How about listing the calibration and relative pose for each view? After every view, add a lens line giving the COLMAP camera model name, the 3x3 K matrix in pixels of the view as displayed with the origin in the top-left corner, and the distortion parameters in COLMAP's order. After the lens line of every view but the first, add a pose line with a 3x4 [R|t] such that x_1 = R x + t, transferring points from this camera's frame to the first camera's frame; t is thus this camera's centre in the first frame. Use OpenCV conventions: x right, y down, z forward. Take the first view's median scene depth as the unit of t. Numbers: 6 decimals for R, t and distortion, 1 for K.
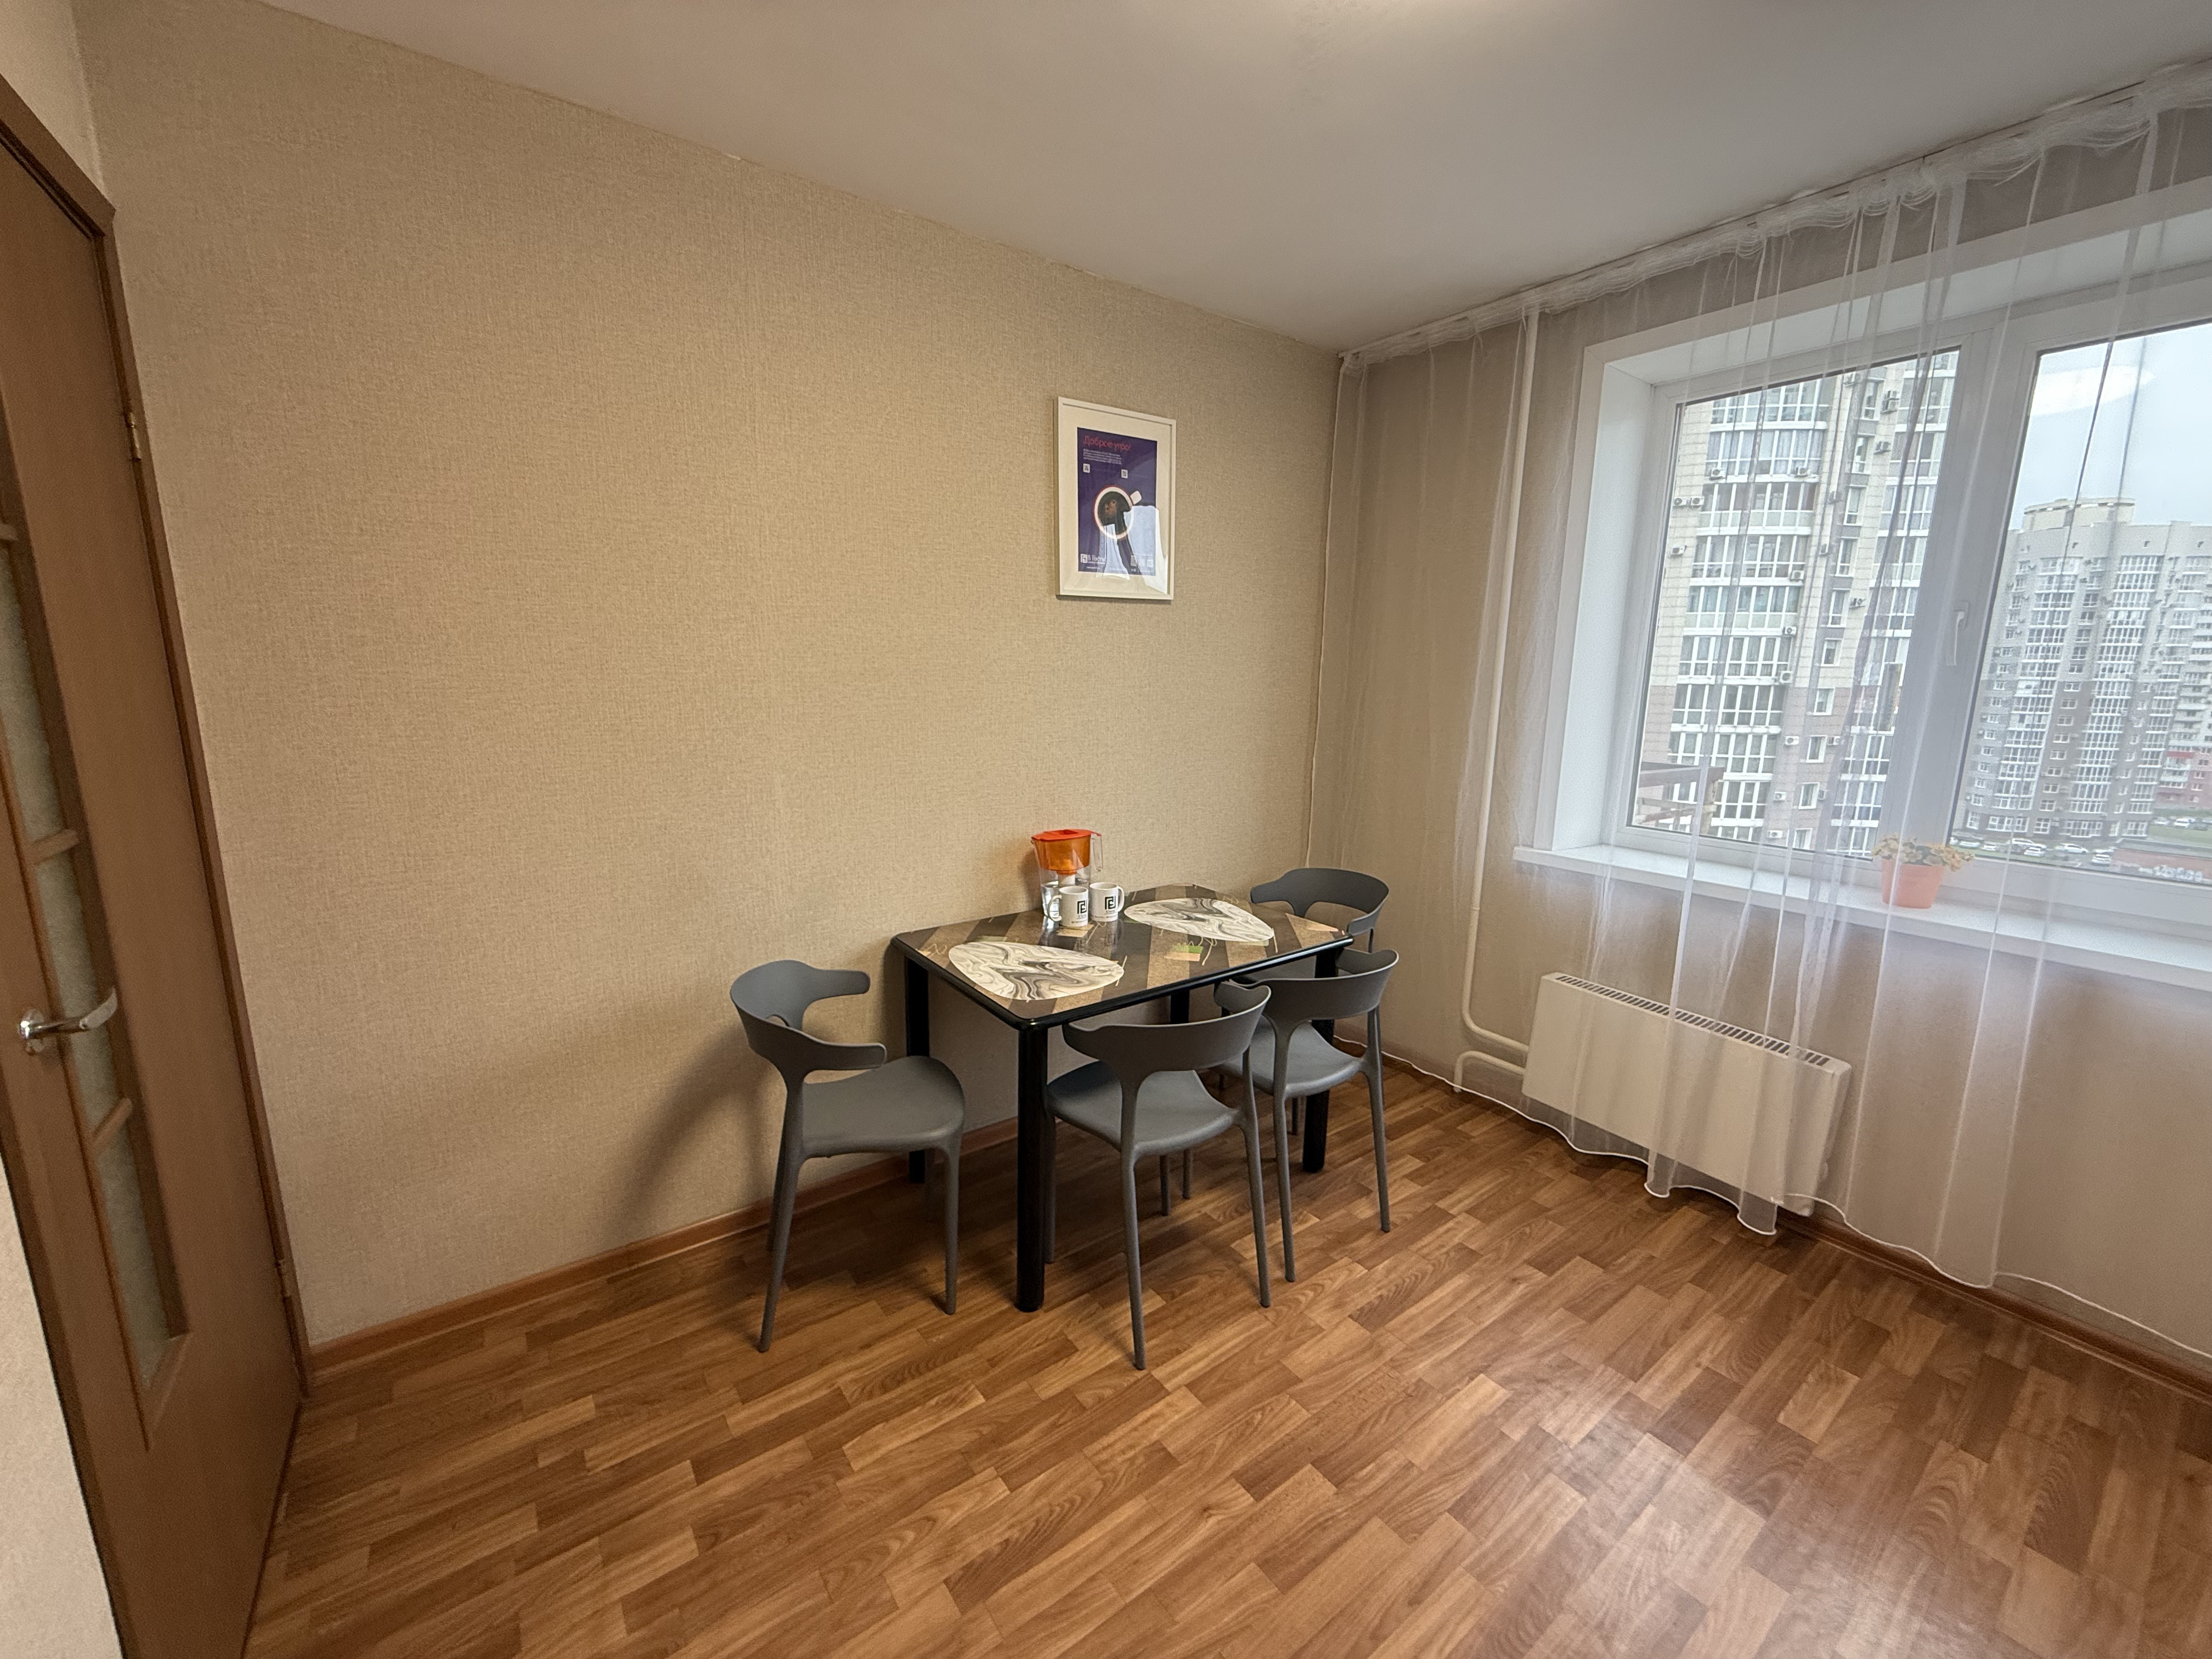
lens RADIAL K [[878.7, 0, 1095.9], [0, 878.7, 827.7], [0, 0, 1]] dist [-0.000264, -0.000134]
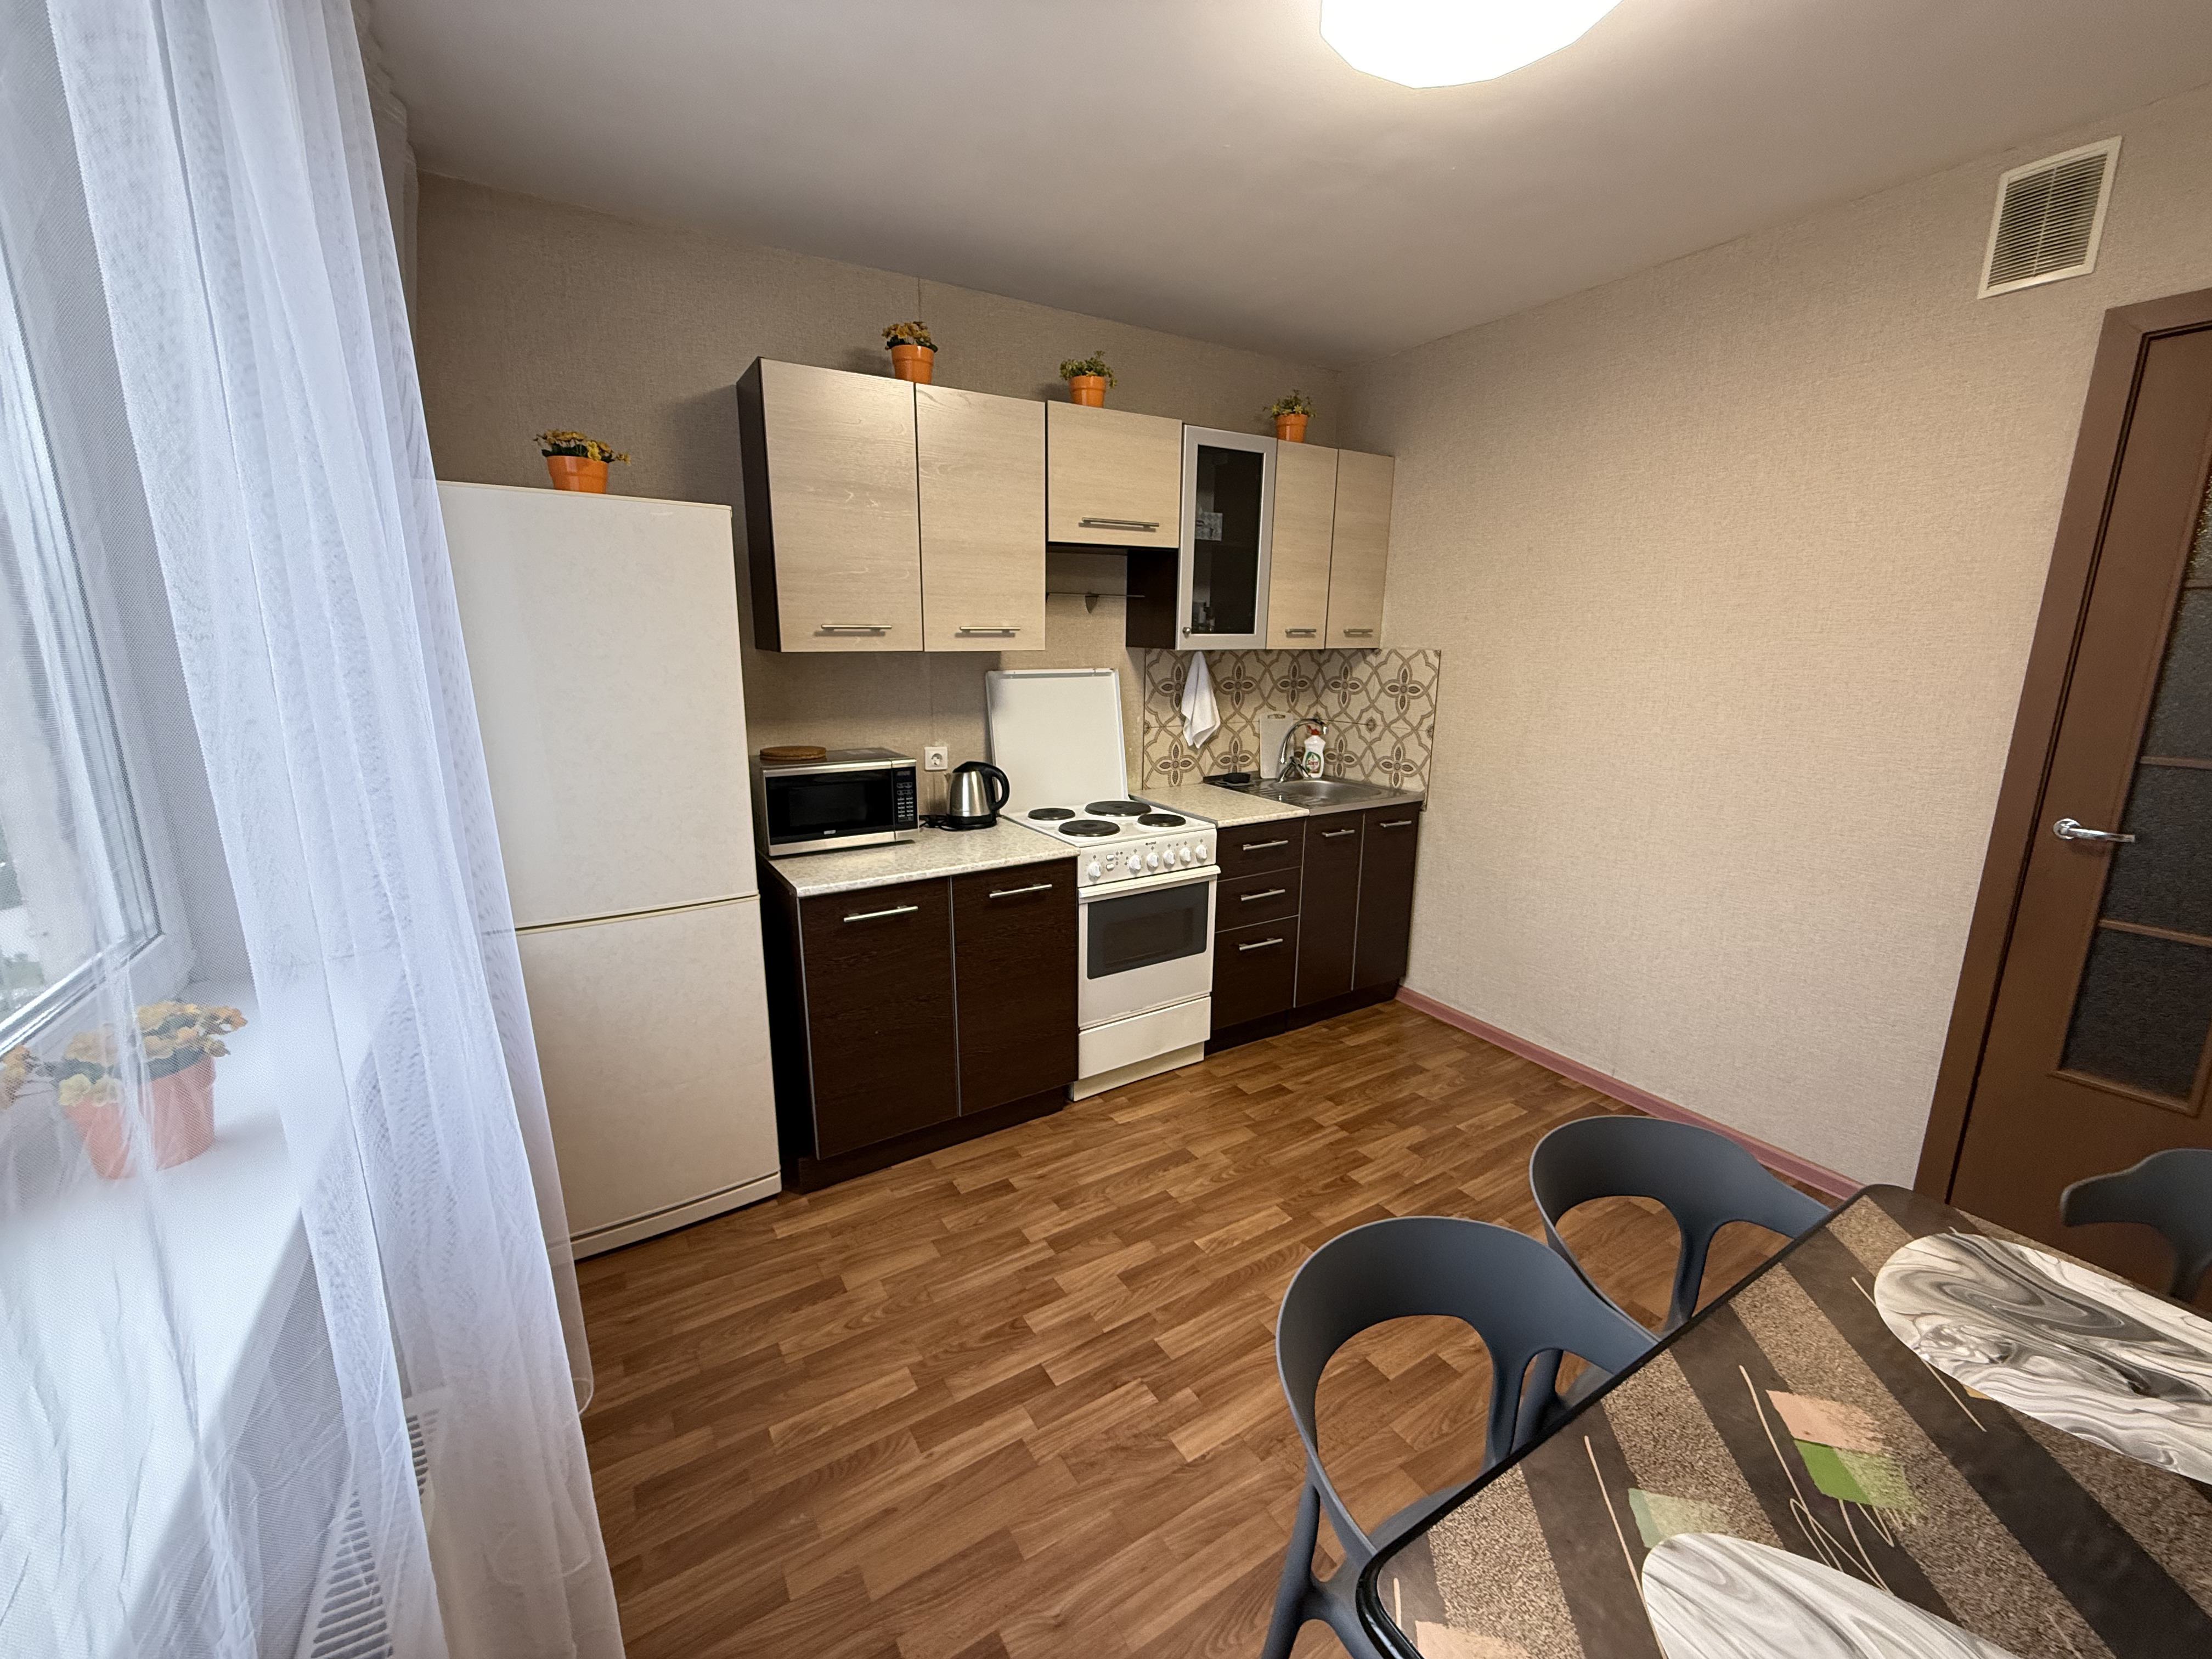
lens RADIAL K [[878.7, 0, 1097.8], [0, 878.7, 830.4], [0, 0, 1]] dist [-0.000264, -0.000134]
pose [[-0.996778, -0.034531, 0.072395, 0.415565], [-0.003171, 0.918841, 0.394615, -0.251724], [-0.080146, 0.393114, -0.915990, 1.328772]]
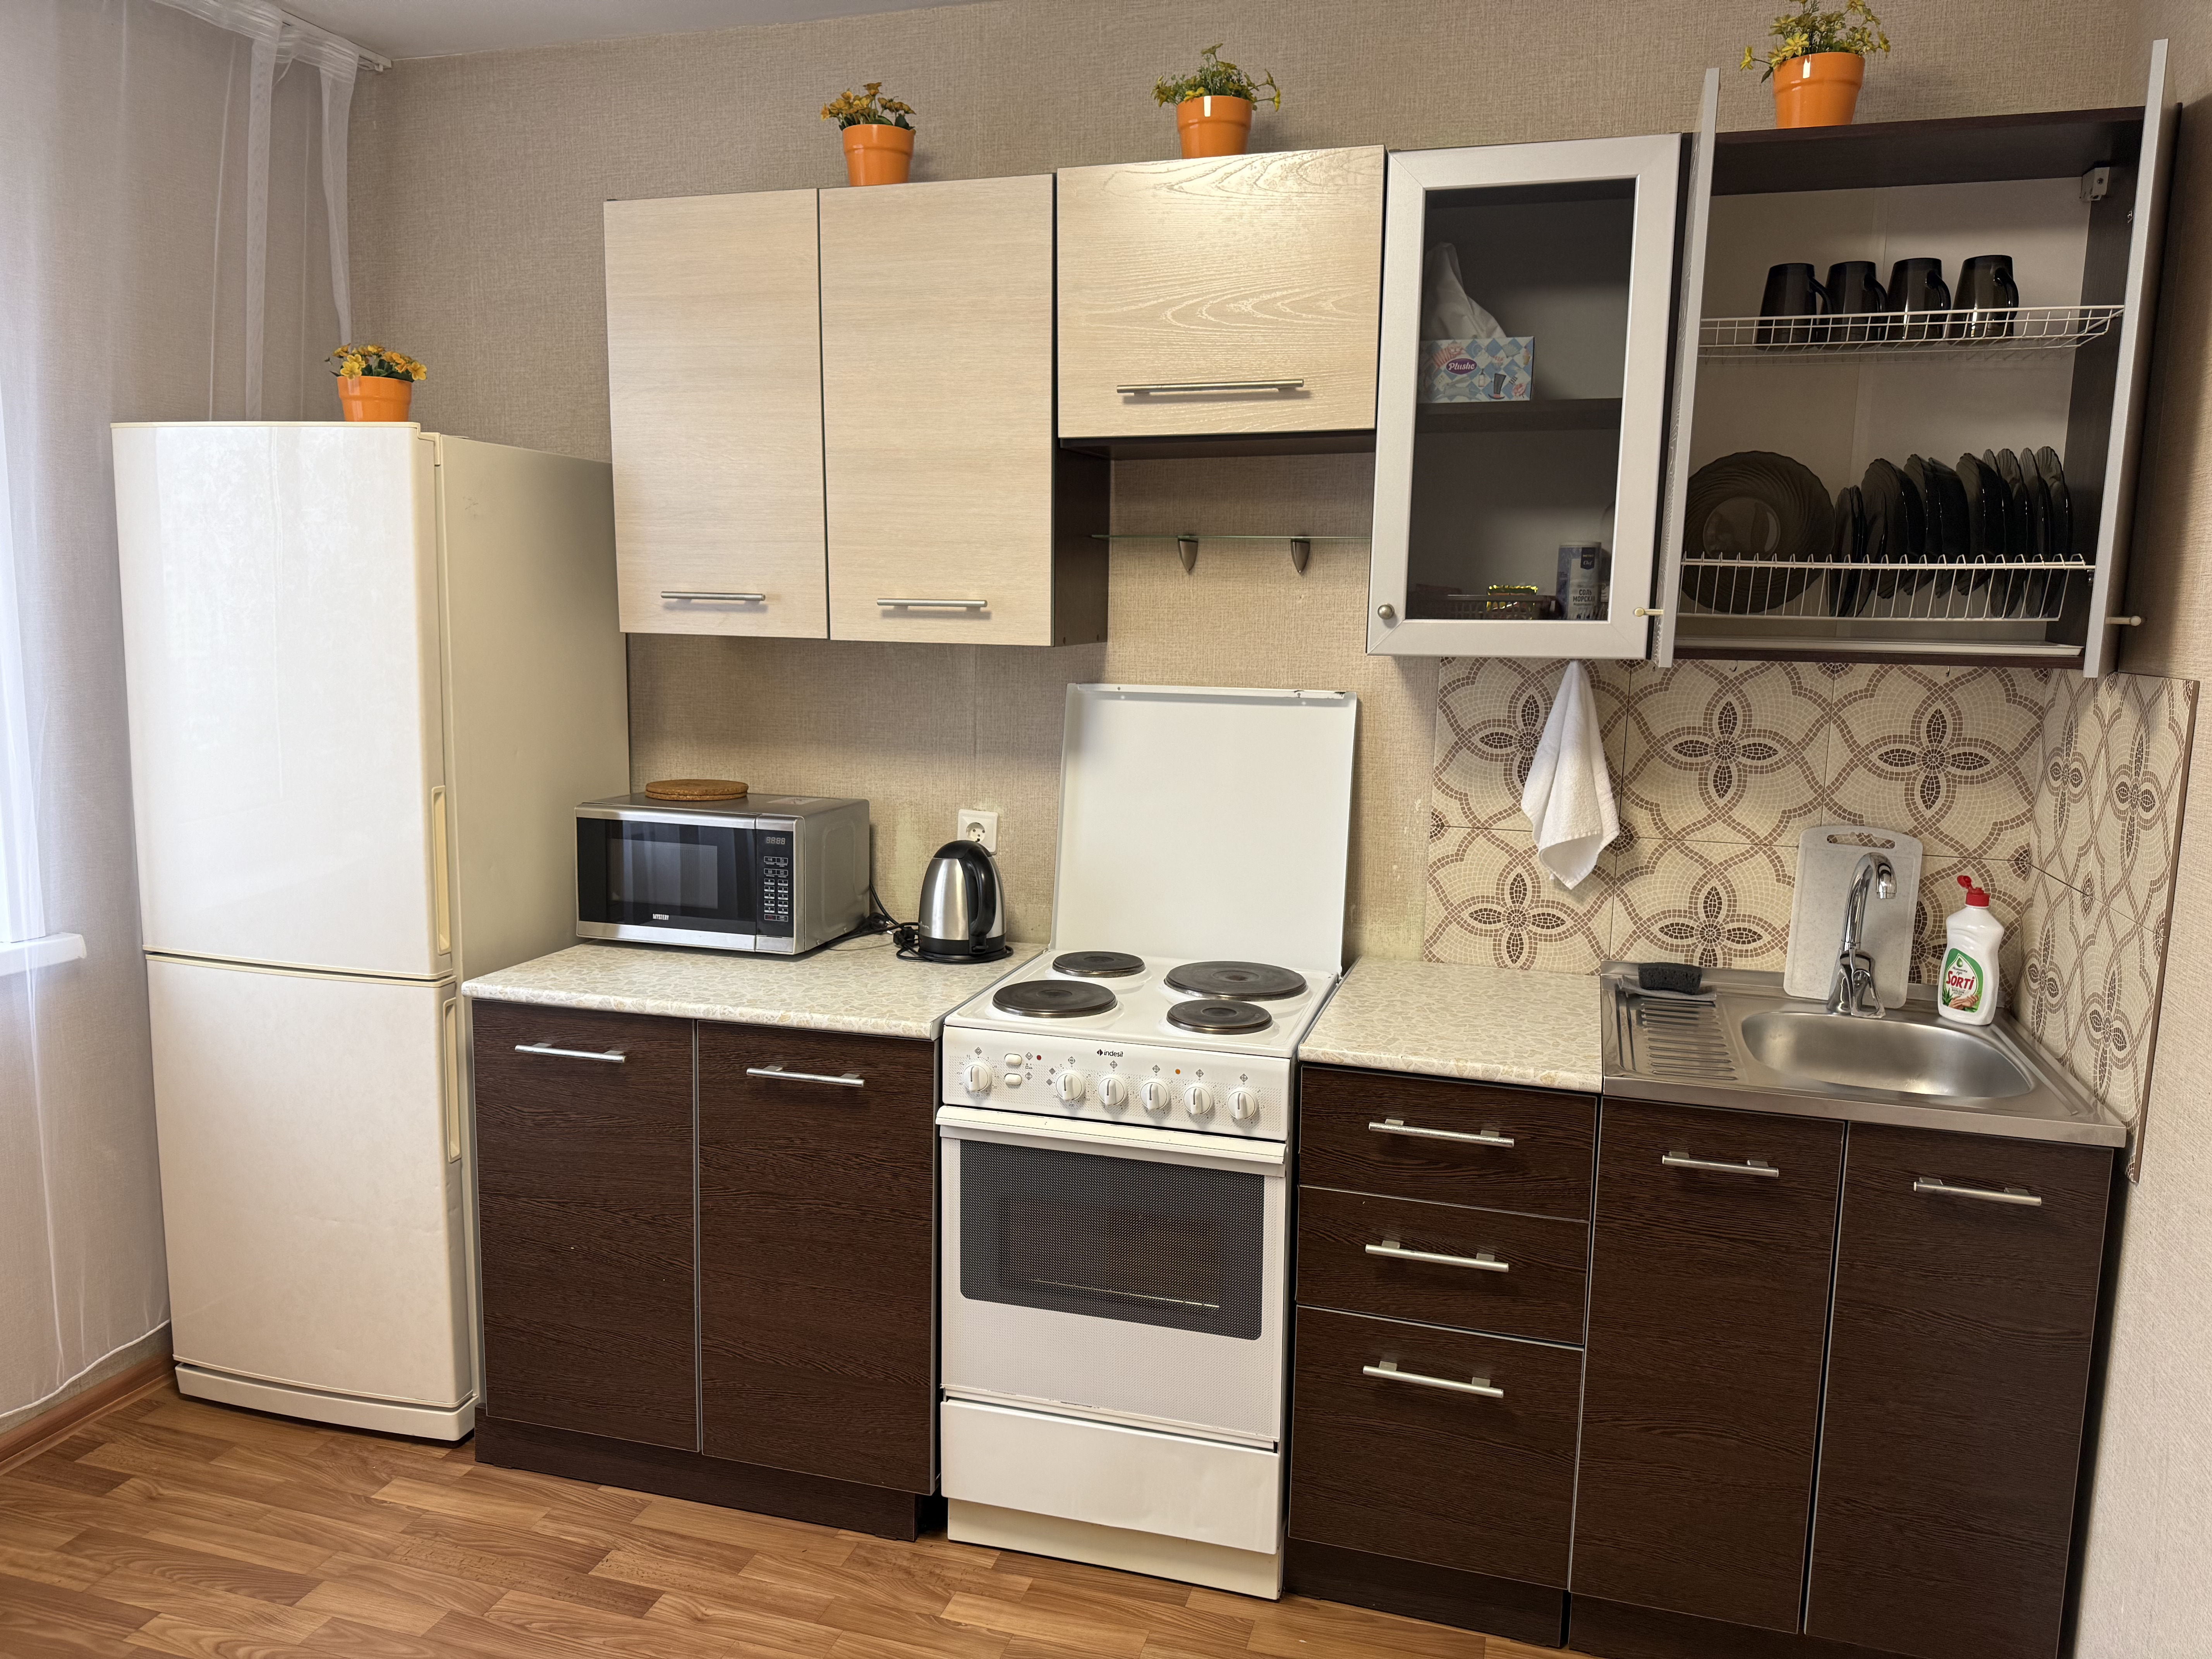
lens RADIAL K [[1557.2, 0, 1108.5], [0, 1557.2, 837.0], [0, 0, 1]] dist [0.043652, -0.047392]
pose [[-0.607938, -0.137932, 0.781912, -0.373577], [0.119796, 0.957587, 0.262063, -0.151338], [-0.784895, 0.252988, -0.565630, 0.726989]]
